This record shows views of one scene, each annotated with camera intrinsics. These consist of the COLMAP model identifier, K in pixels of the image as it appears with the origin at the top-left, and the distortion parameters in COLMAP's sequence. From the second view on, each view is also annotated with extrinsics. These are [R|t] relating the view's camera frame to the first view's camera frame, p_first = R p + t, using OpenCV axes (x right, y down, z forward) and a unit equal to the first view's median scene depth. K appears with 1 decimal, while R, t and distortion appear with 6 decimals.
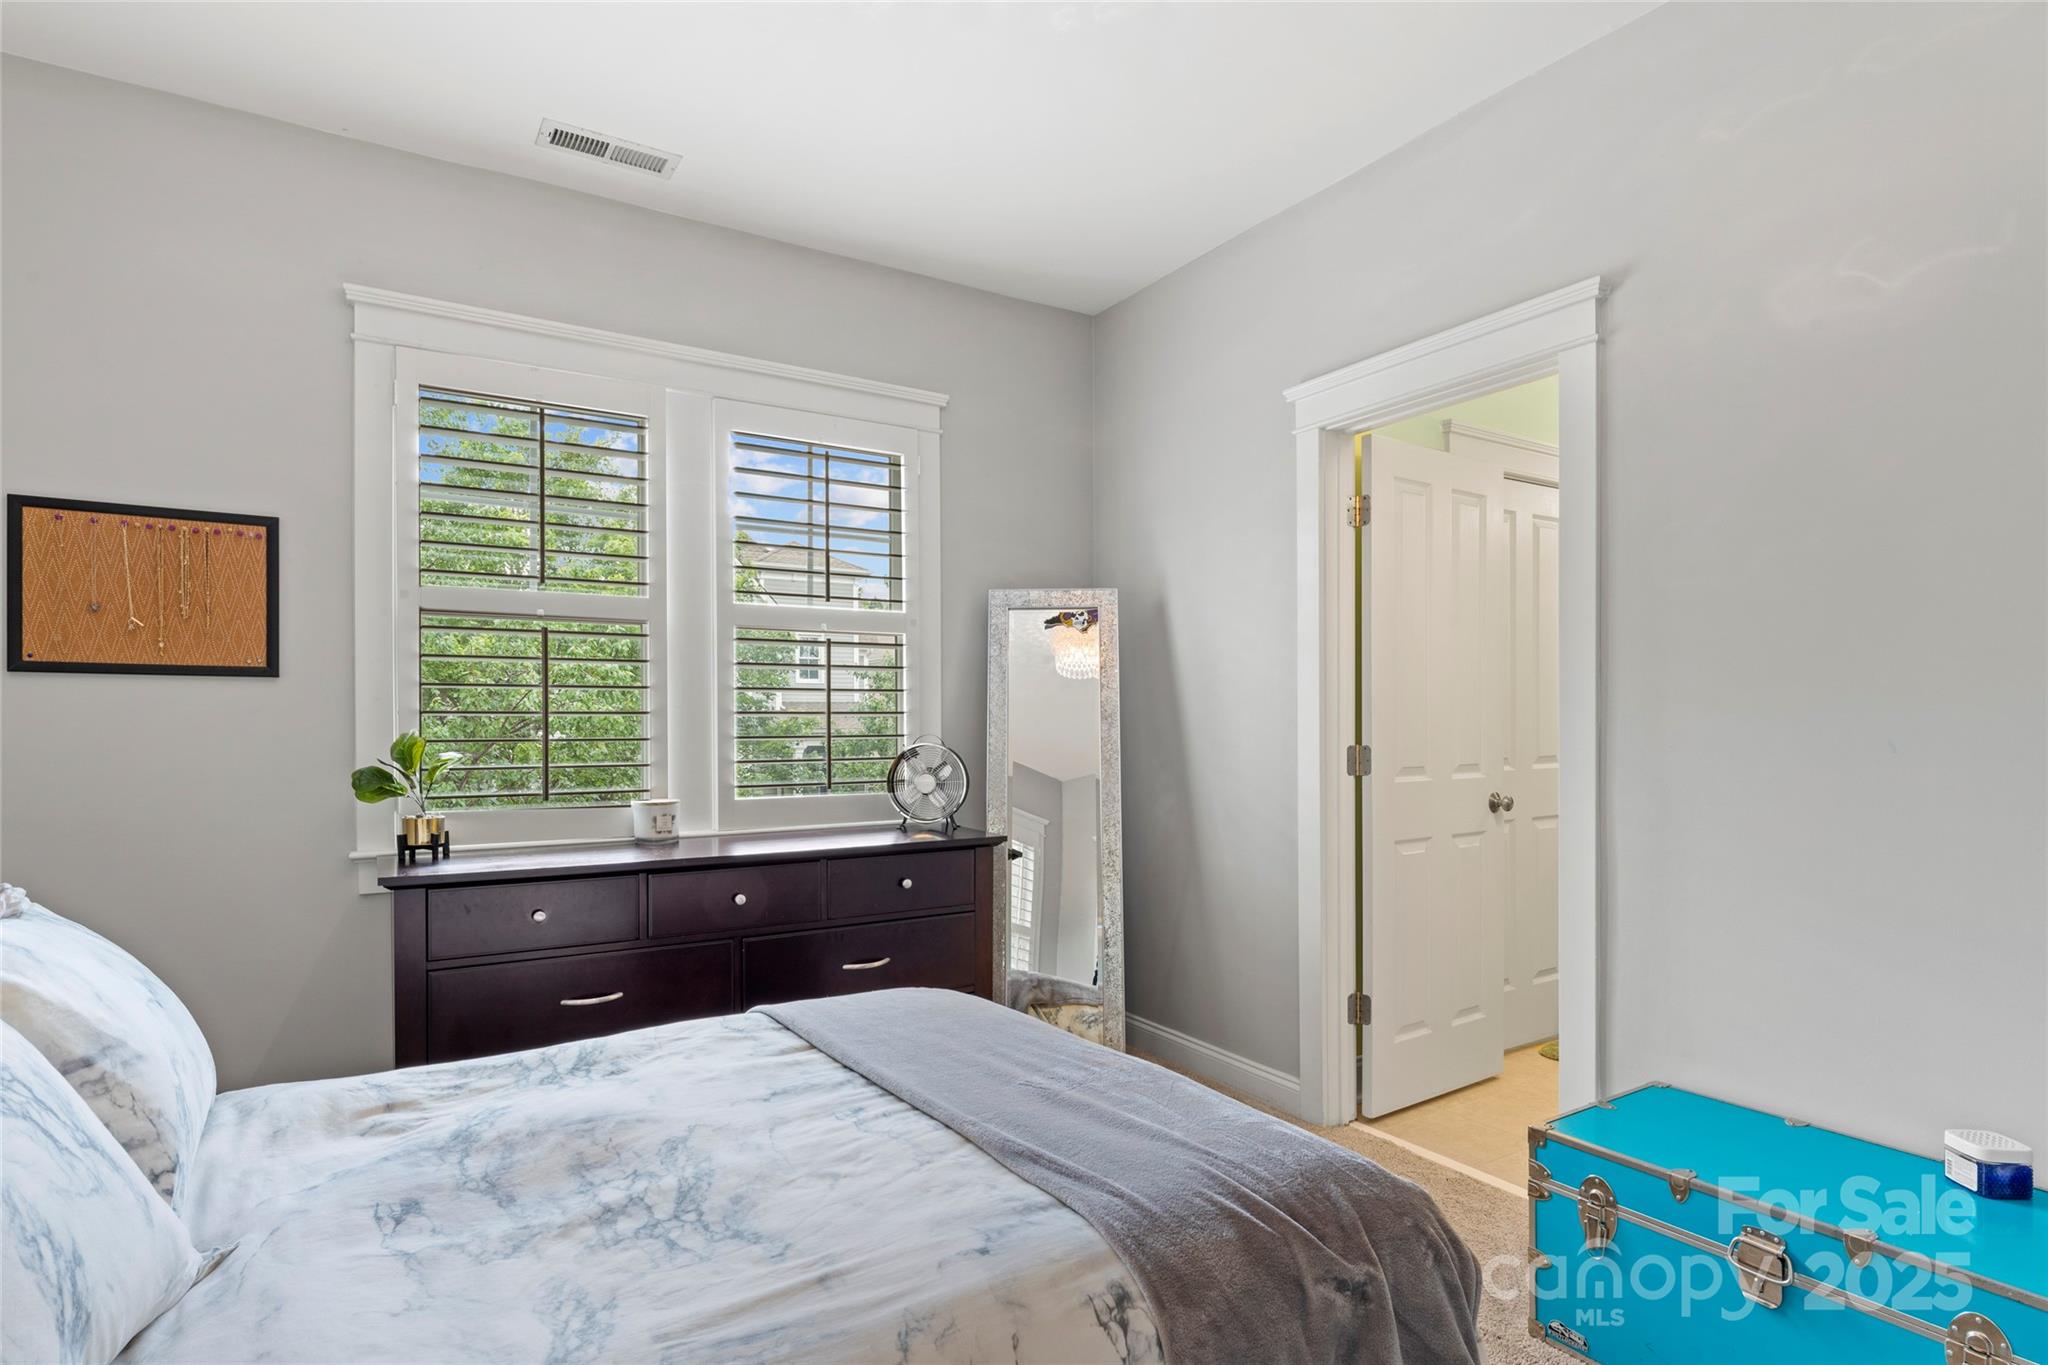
lens RADIAL K [[1022.7, 0, 996.2], [0, 1022.7, 736.8], [0, 0, 1]] dist [-0.018699, -0.001033]
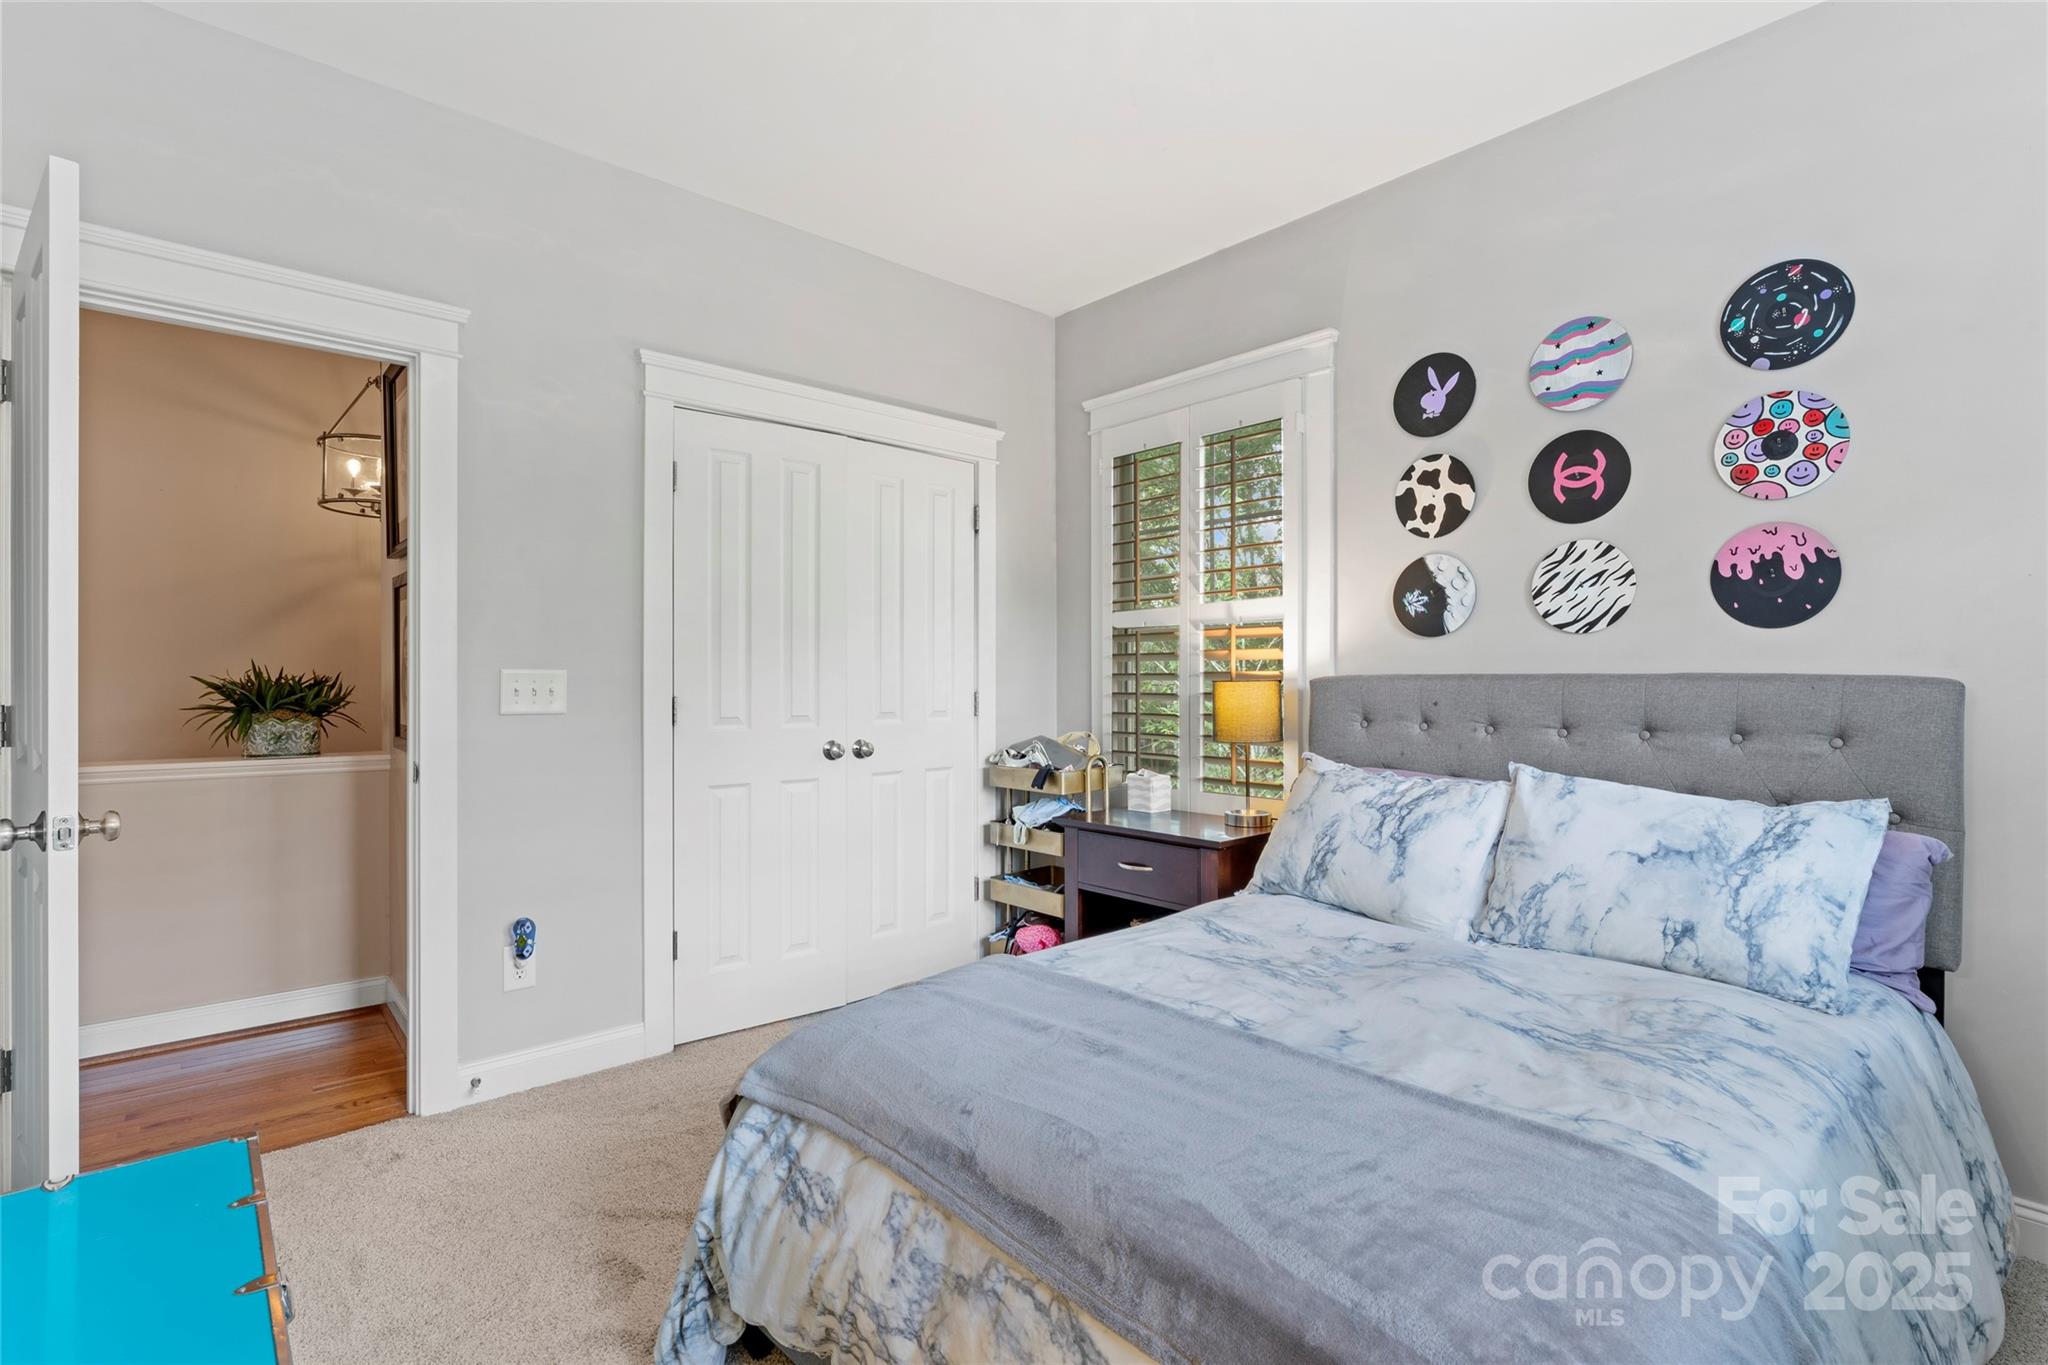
lens RADIAL K [[958.1, 0, 1005.2], [0, 958.1, 681.2], [0, 0, 1]] dist [-0.003757, -0.000298]
pose [[-0.983255, 0.004989, -0.182165, 0.194217], [0.001328, 0.999795, 0.020216, -0.015058], [0.182229, 0.019636, -0.983060, 1.257708]]
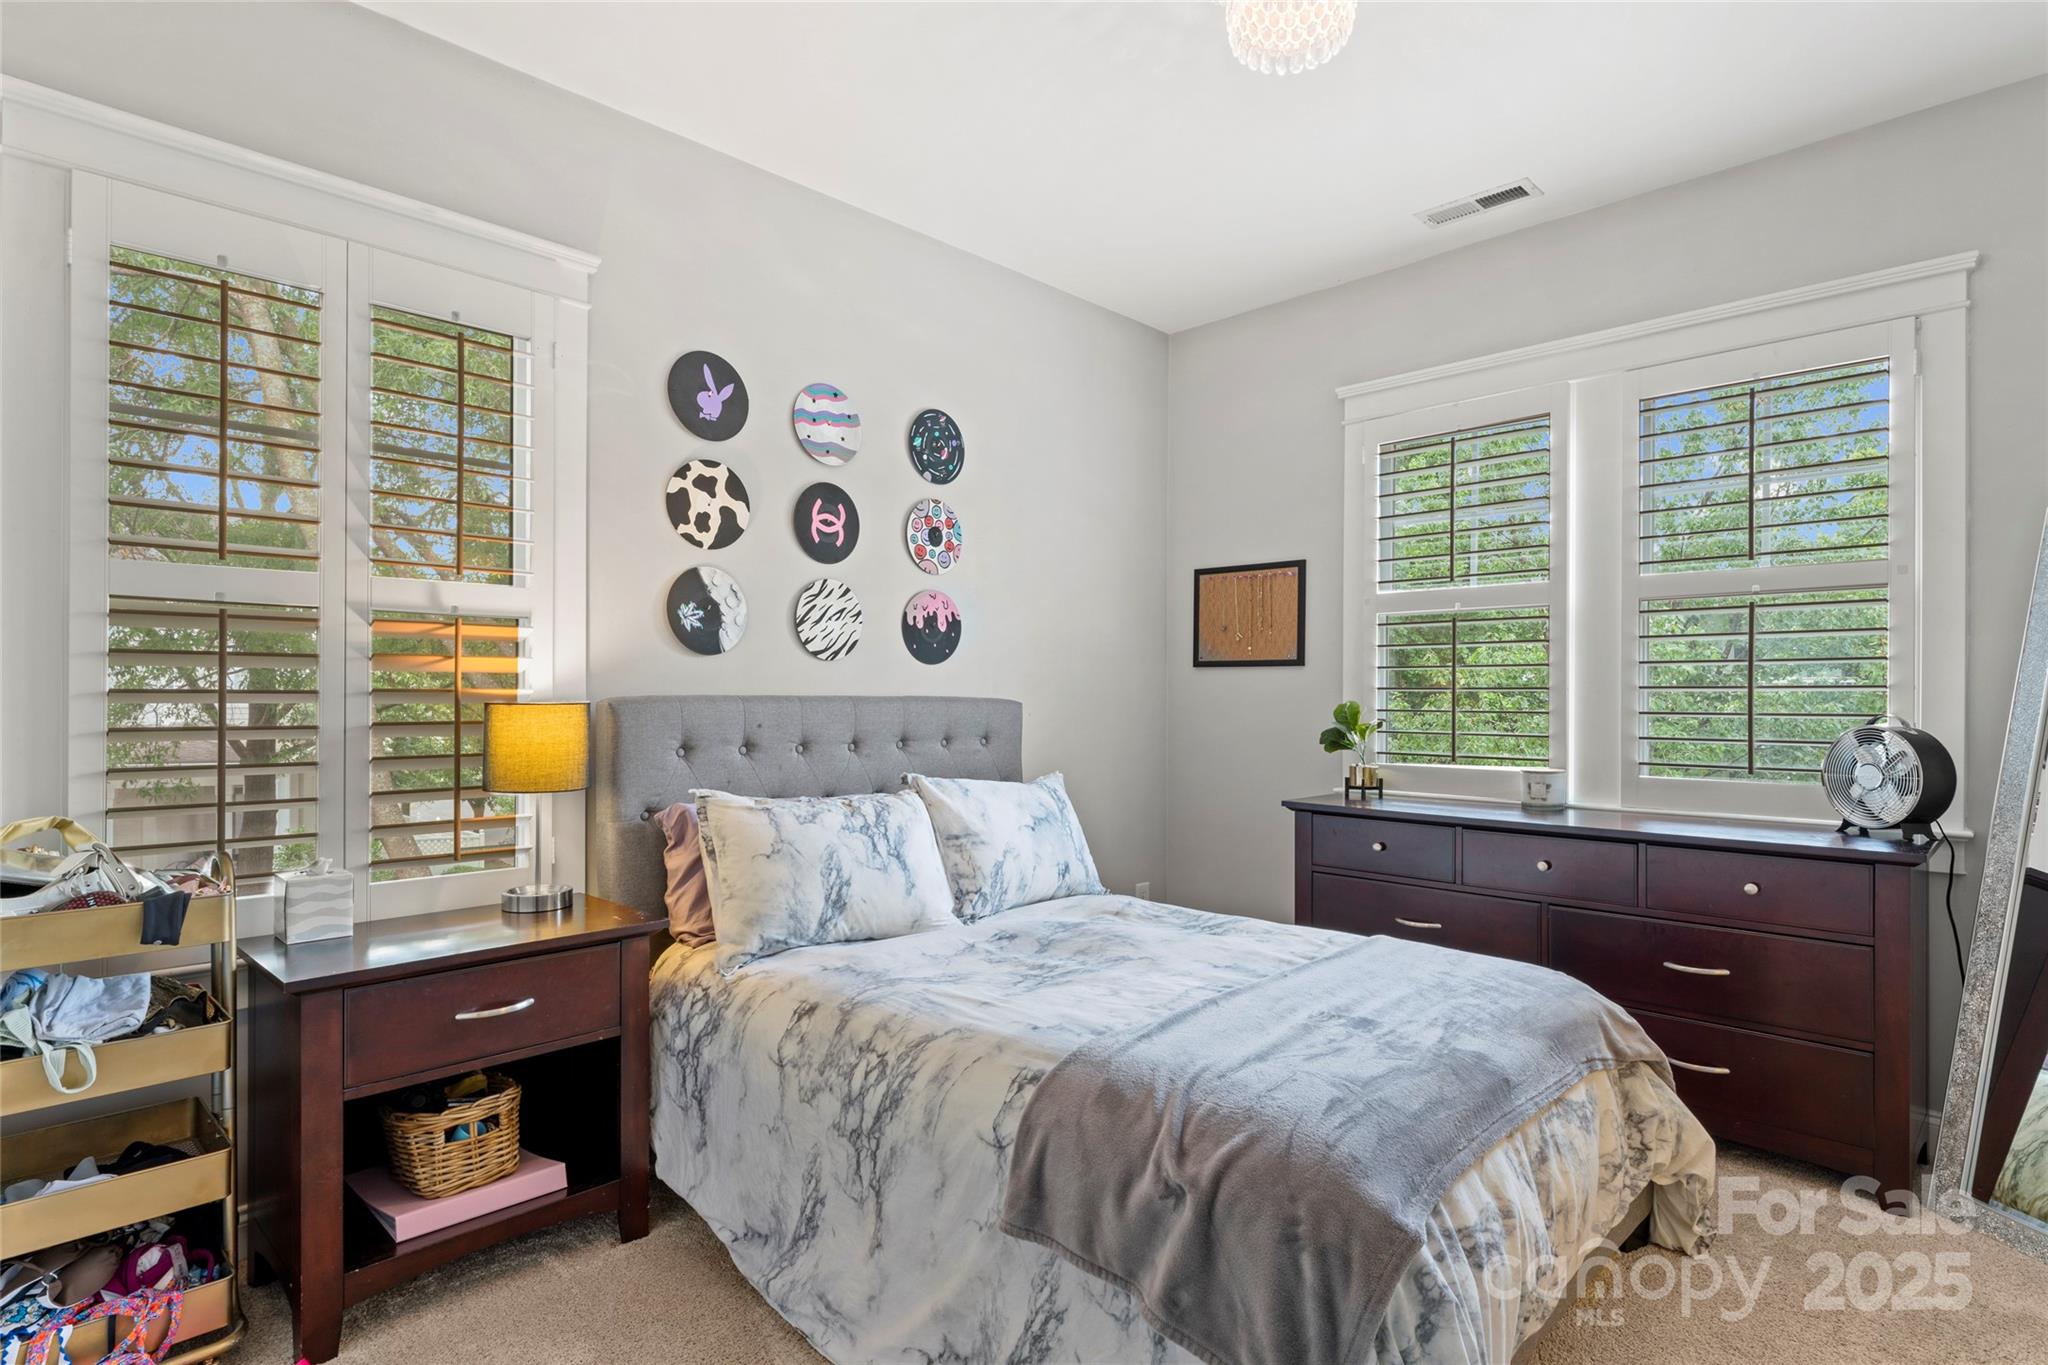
lens RADIAL K [[1022.7, 0, 1079.1], [0, 1022.7, 701.3], [0, 0, 1]] dist [-0.018699, -0.001033]
pose [[0.273668, 0.005625, -0.961808, 0.702240], [-0.019523, 0.999809, 0.000293, -0.000787], [0.961626, 0.018697, 0.273725, 0.288463]]
